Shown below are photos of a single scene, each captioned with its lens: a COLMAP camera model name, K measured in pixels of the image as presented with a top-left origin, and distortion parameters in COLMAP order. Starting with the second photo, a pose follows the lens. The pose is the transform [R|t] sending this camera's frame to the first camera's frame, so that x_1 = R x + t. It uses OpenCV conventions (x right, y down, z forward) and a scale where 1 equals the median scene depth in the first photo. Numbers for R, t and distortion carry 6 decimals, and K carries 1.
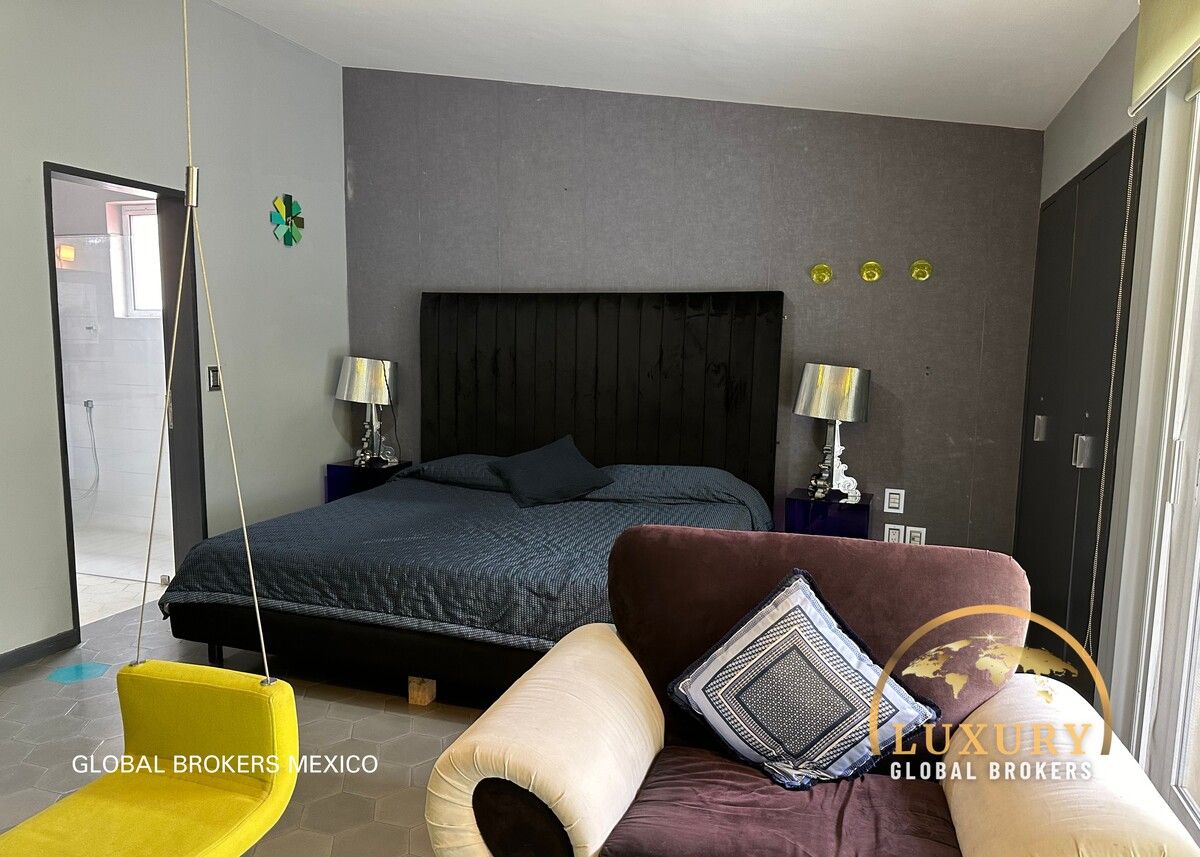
lens RADIAL K [[855.6, 0, 612.2], [0, 855.6, 438.6], [0, 0, 1]] dist [0.067884, -0.077466]
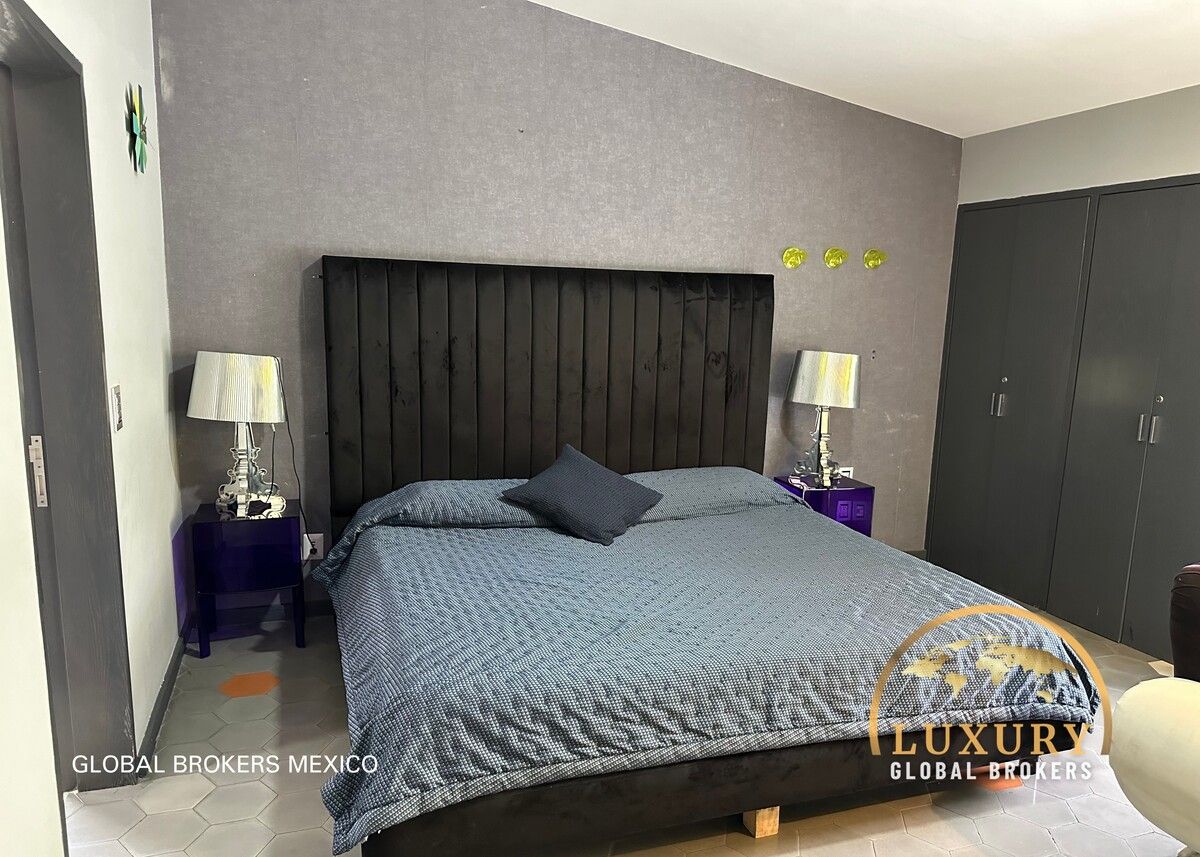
lens RADIAL K [[855.6, 0, 610.6], [0, 855.6, 439.3], [0, 0, 1]] dist [0.067884, -0.077466]
pose [[0.795380, -0.089989, 0.599394, -0.512435], [0.055036, 0.995555, 0.076434, -0.070085], [-0.603608, -0.027806, 0.796796, 0.332460]]
